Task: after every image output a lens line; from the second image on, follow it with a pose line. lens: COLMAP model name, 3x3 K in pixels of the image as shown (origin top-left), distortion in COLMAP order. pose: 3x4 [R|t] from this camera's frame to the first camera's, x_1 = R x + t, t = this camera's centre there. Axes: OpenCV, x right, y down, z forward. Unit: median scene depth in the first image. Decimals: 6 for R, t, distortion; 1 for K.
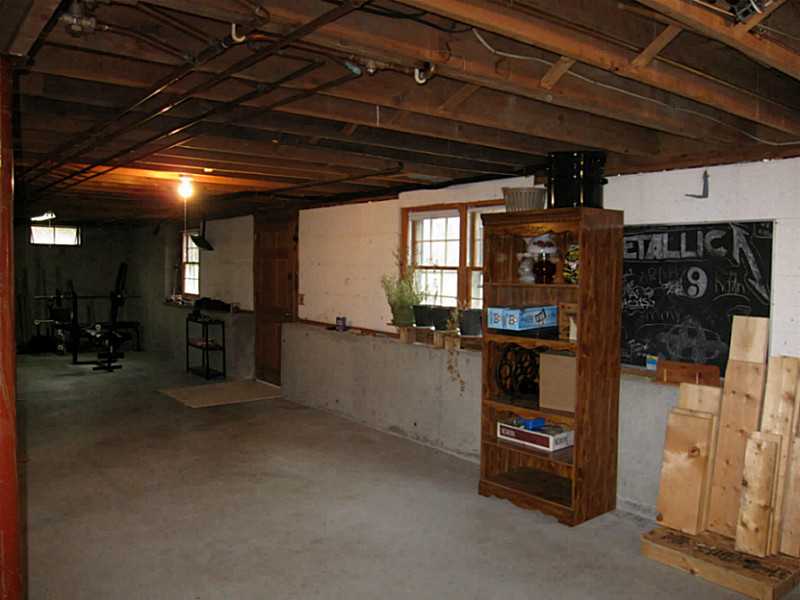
lens RADIAL K [[668.9, 0, 400.0], [0, 668.9, 300.0], [0, 0, 1]] dist [-0.035757, 0.007684]
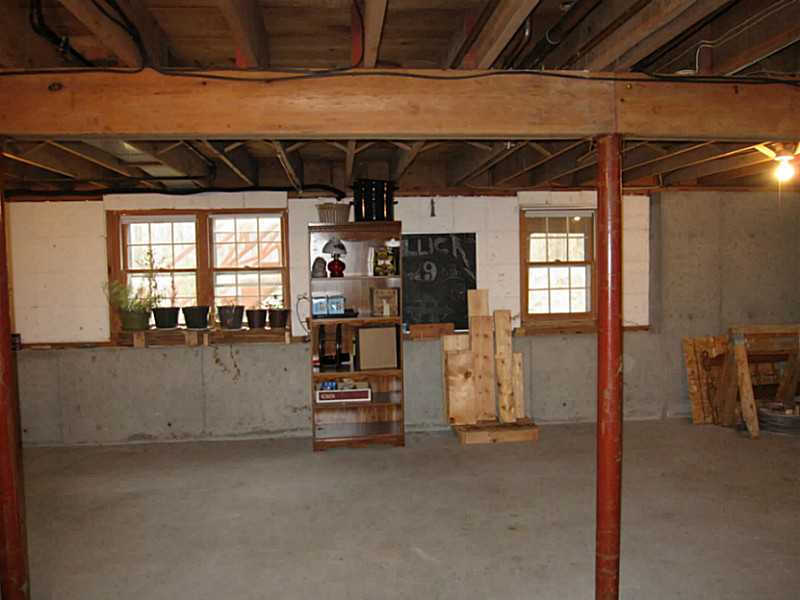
lens RADIAL K [[668.9, 0, 400.0], [0, 668.9, 300.0], [0, 0, 1]] dist [-0.035757, 0.007684]
pose [[0.550175, -0.068123, 0.832266, -0.876516], [0.072546, 0.996798, 0.033633, -0.017222], [-0.831892, 0.041873, 0.553356, 0.198528]]
